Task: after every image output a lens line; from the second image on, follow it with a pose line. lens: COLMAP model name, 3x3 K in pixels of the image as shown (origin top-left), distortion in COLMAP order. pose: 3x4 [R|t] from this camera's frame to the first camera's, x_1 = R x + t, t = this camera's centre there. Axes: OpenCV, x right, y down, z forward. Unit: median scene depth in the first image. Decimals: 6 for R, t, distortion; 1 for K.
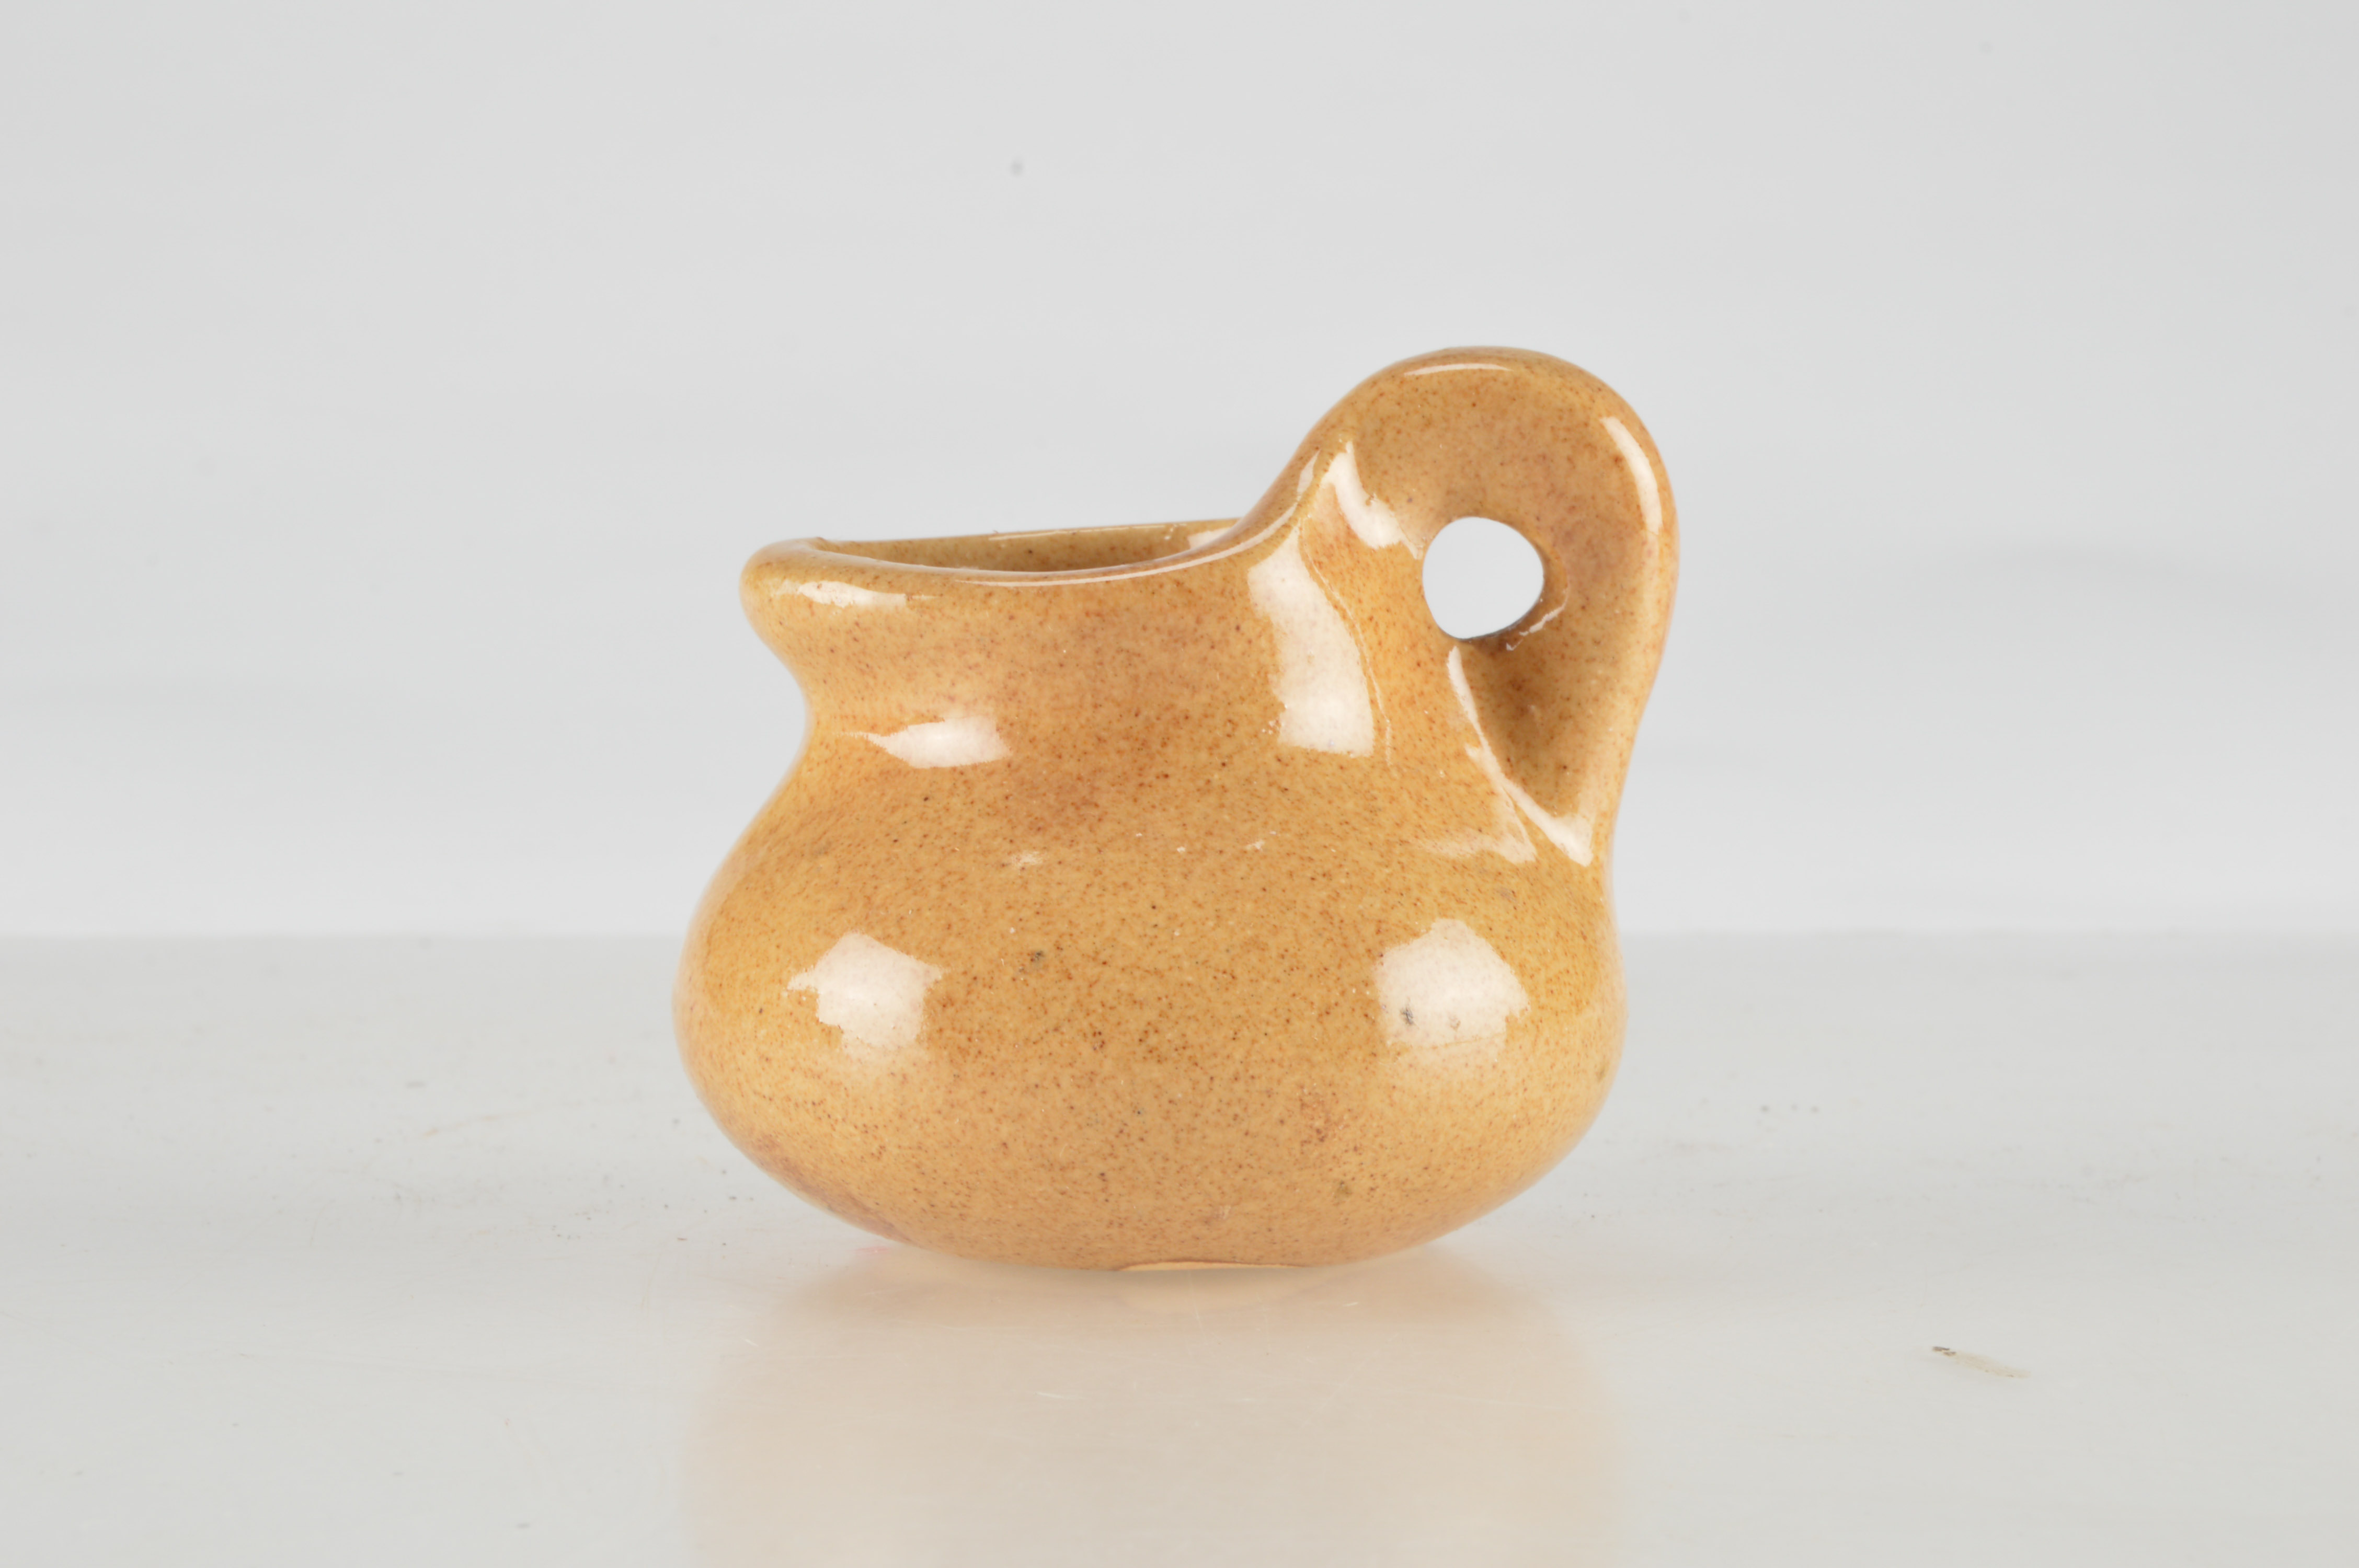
lens RADIAL K [[5649.9, 0, 1179.5], [0, 5649.9, 784.0], [0, 0, 1]] dist [-0.073741, -0.086801]
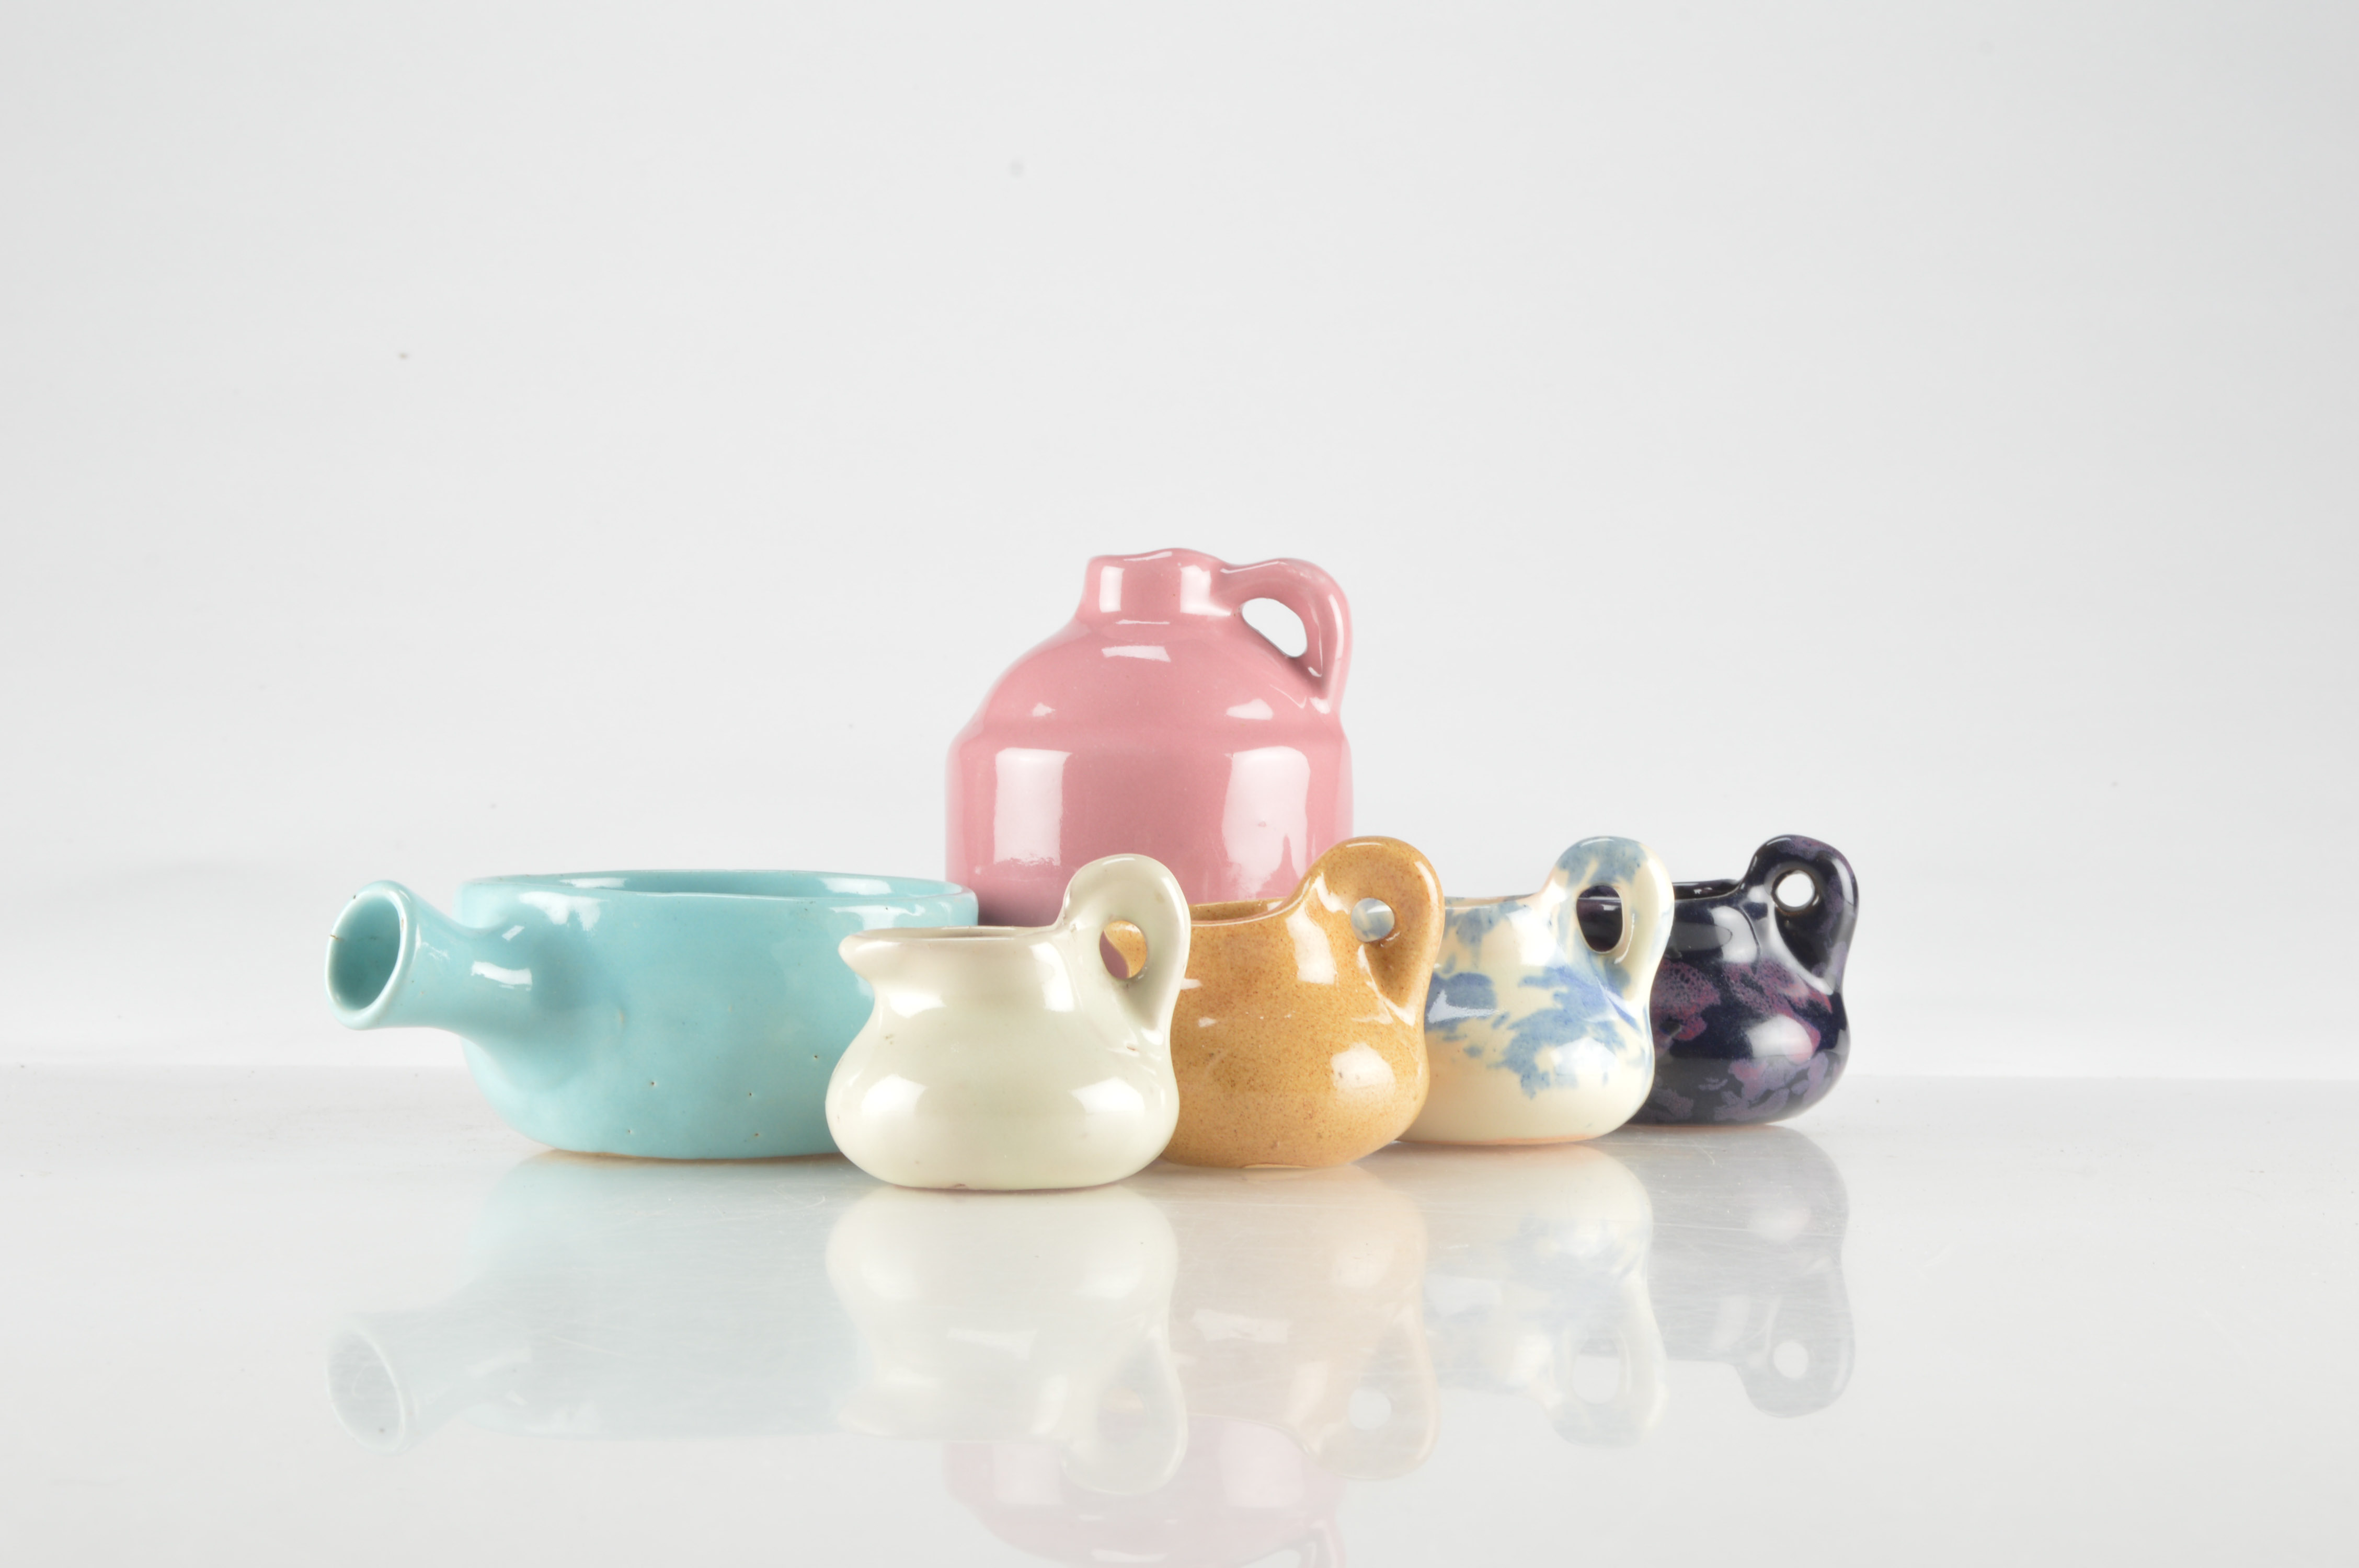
lens RADIAL K [[5649.9, 0, 1179.5], [0, 5649.9, 784.0], [0, 0, 1]] dist [-0.073741, -0.086801]
pose [[0.999263, -0.013357, -0.035980, 0.062398], [0.011745, 0.998934, -0.044641, 0.020143], [0.036538, 0.044186, 0.998355, -1.838921]]
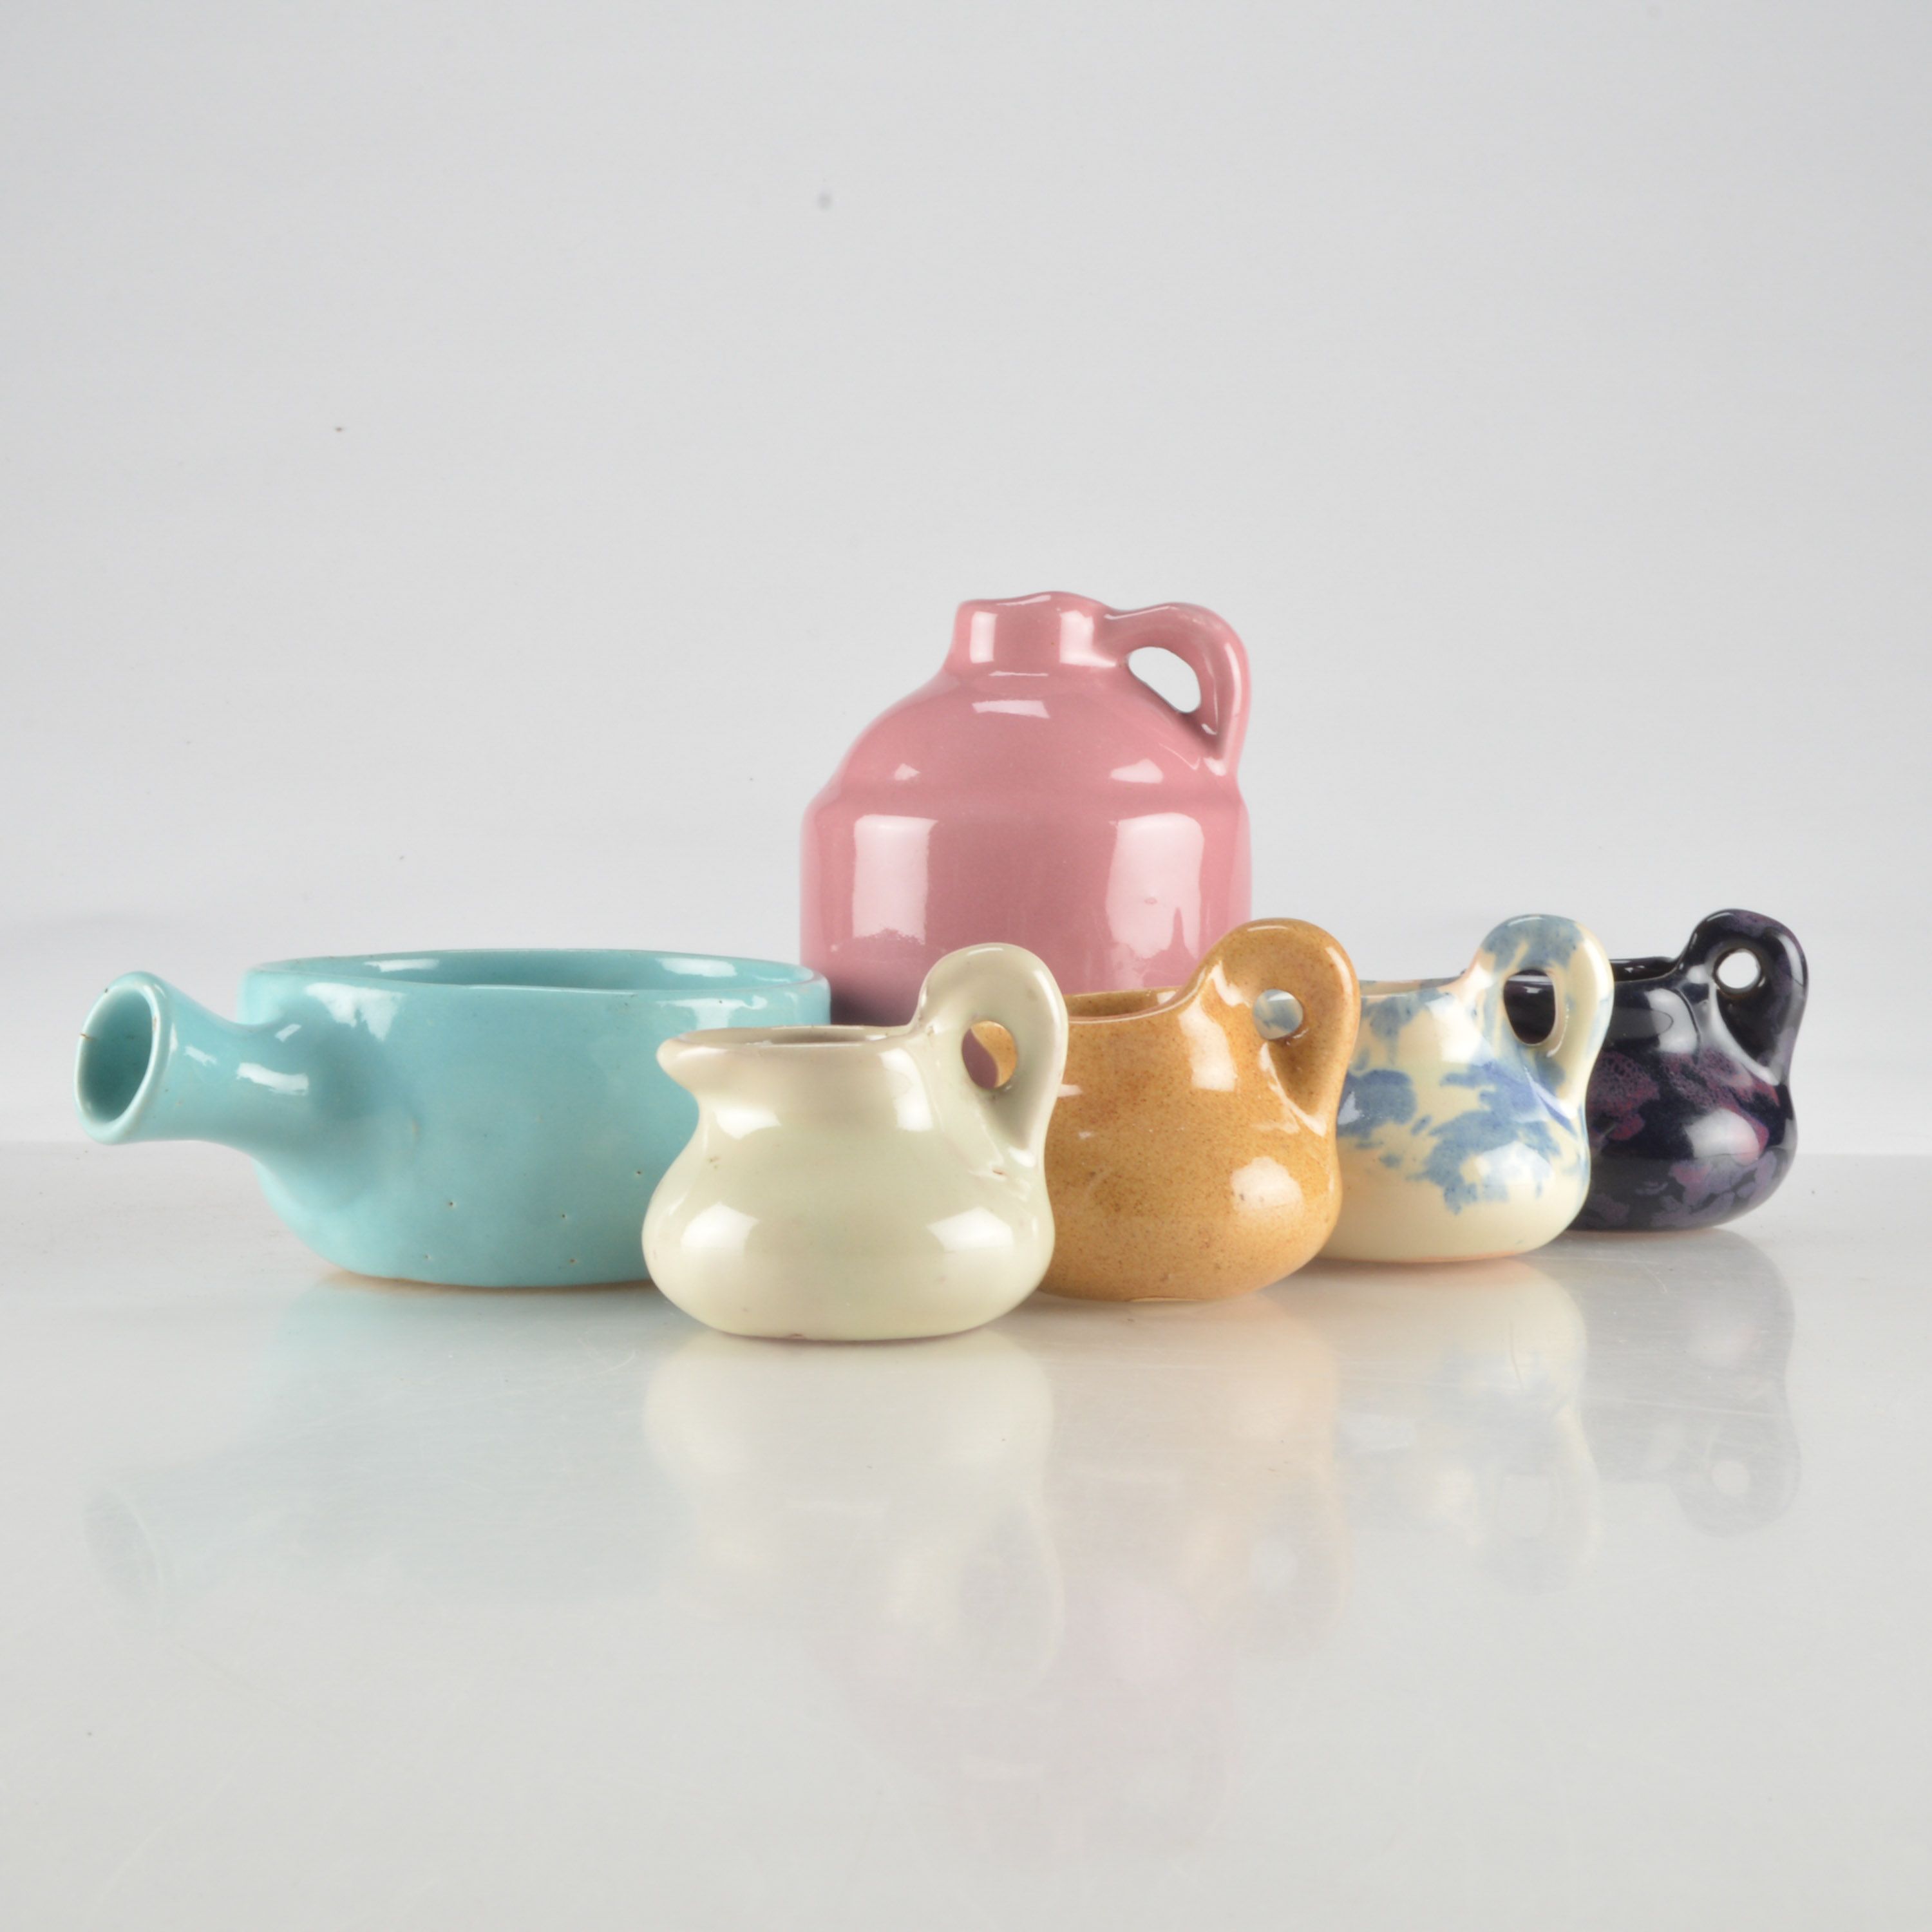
lens RADIAL K [[4482.2, 0, 966.0], [0, 4482.2, 966.0], [0, 0, 1]] dist [-0.055673, -0.419074]
pose [[0.998047, -0.011497, -0.061394, 0.040397], [0.010859, 0.999884, -0.010723, -0.039760], [0.061511, 0.010035, 0.998056, -0.955173]]
